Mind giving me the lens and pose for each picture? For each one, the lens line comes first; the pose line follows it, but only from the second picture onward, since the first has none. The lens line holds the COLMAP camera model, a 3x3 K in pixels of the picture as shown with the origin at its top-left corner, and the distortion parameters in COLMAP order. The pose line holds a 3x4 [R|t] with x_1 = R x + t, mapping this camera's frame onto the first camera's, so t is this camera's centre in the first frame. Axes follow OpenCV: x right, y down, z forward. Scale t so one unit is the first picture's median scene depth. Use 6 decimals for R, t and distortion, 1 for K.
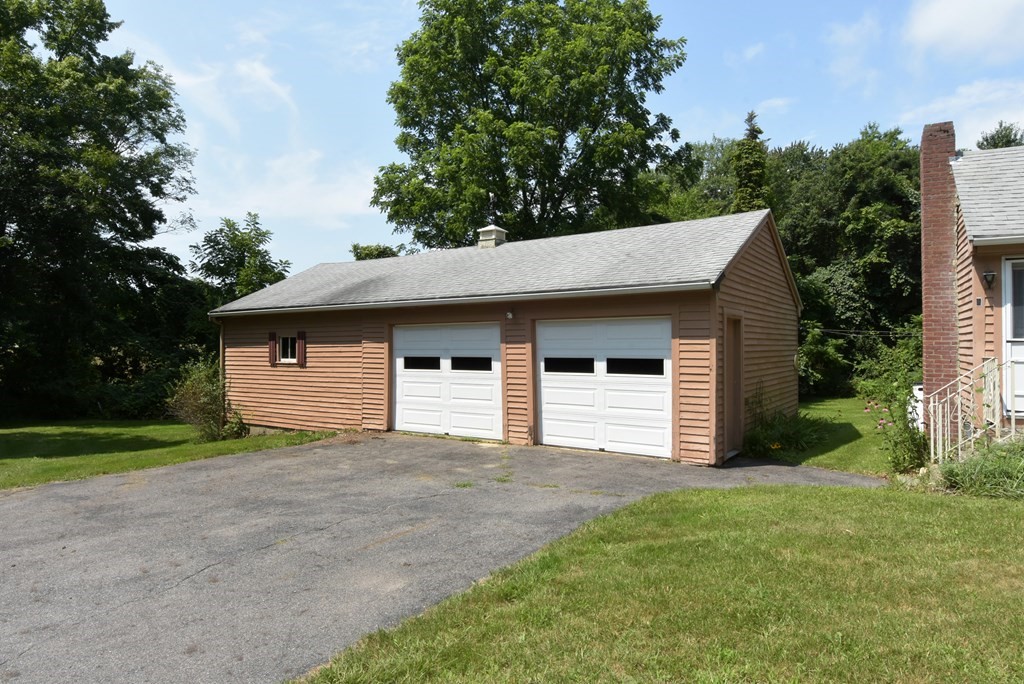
lens RADIAL K [[605.9, 0, 518.5], [0, 605.9, 336.5], [0, 0, 1]] dist [-0.016696, 0.000119]
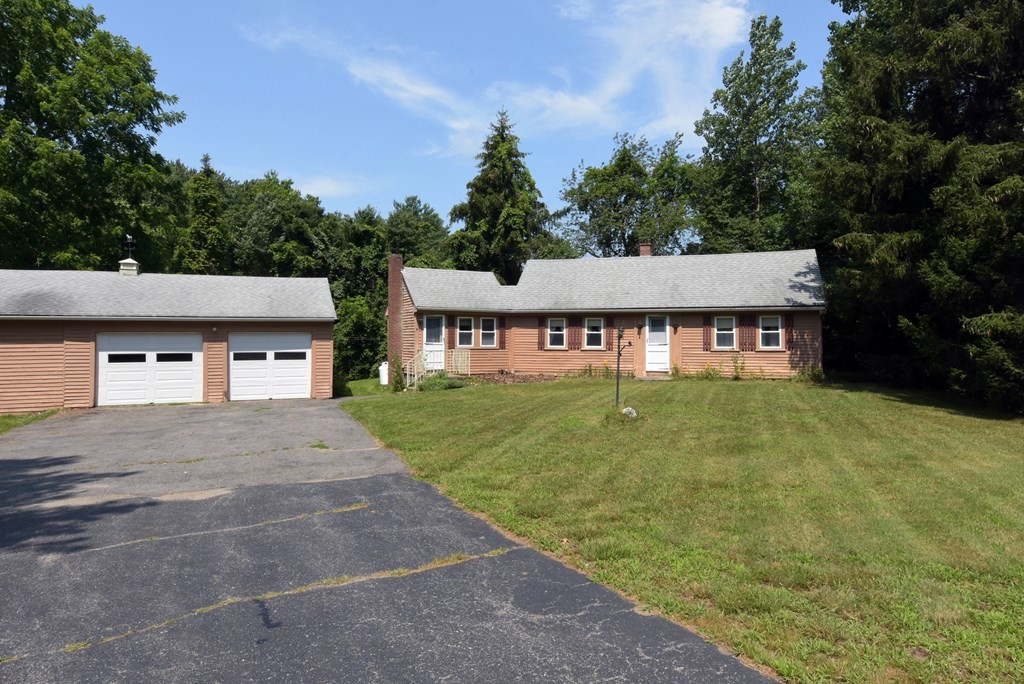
lens RADIAL K [[605.9, 0, 518.5], [0, 605.9, 336.5], [0, 0, 1]] dist [-0.016696, 0.000119]
pose [[0.541122, 0.006401, 0.840920, -0.757399], [-0.011848, 0.999930, 0.000012, -0.017630], [-0.840861, -0.009970, 0.541159, -0.519983]]
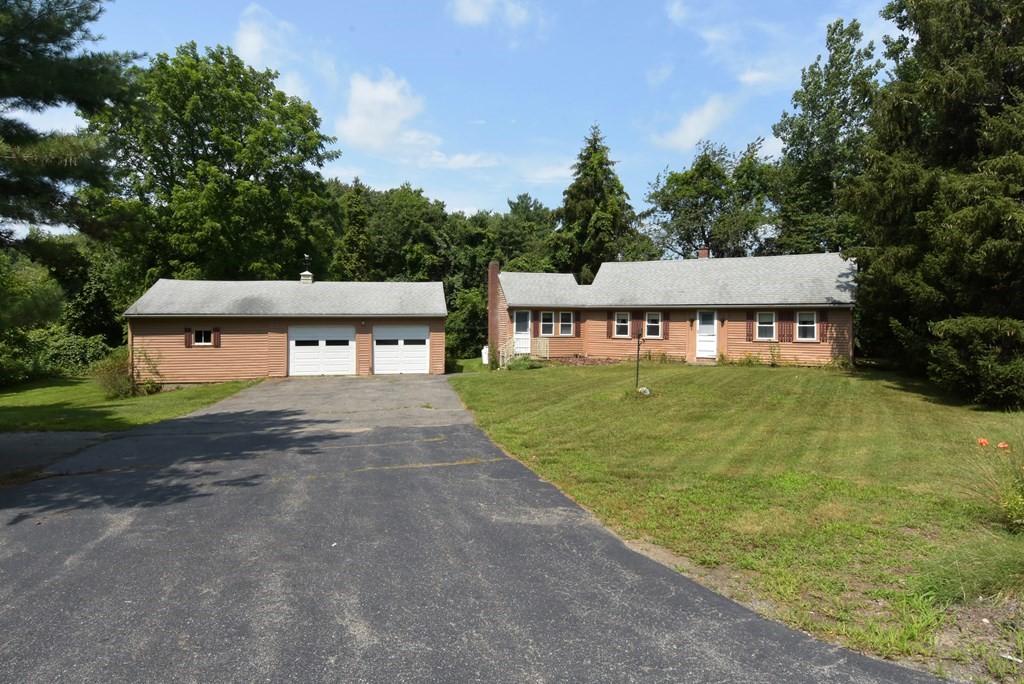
lens RADIAL K [[560.9, 0, 503.4], [0, 560.9, 327.0], [0, 0, 1]] dist [0.001072, 0.000384]
pose [[0.712654, -0.005625, 0.701494, -0.905546], [-0.013413, 0.999676, 0.021642, -0.055903], [-0.701388, -0.024832, 0.712347, -0.770543]]
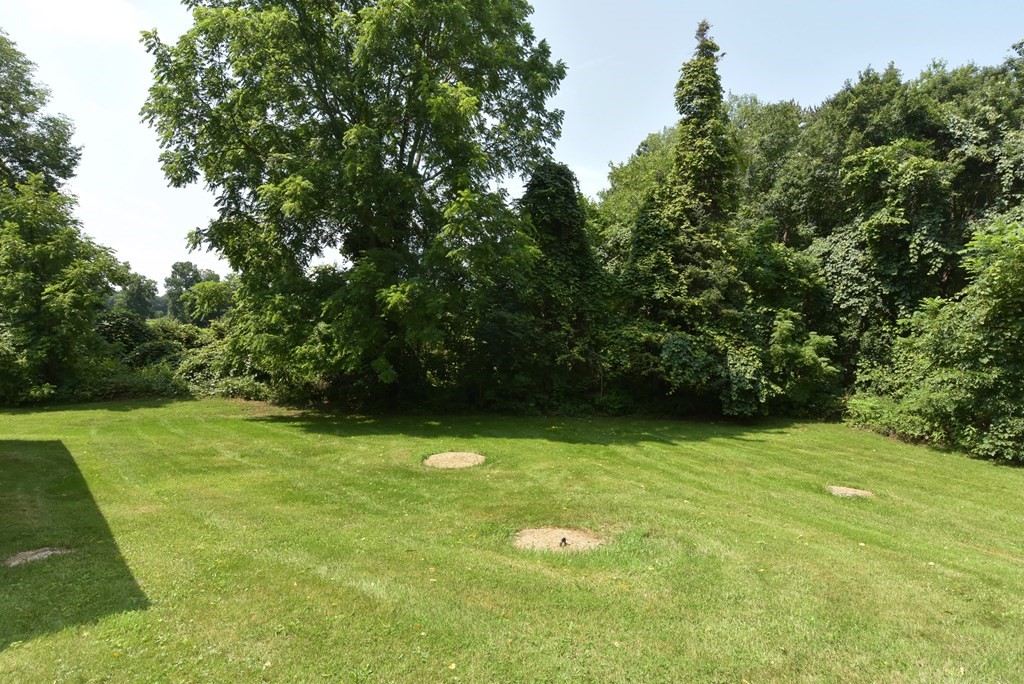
lens RADIAL K [[543.6, 0, 518.9], [0, 543.6, 330.6], [0, 0, 1]] dist [0.000809, -0.002054]
pose [[0.980843, 0.019974, -0.193774, 0.758483], [-0.019957, 0.999799, 0.002039, 0.008590], [0.193776, 0.001867, 0.981044, 0.788190]]
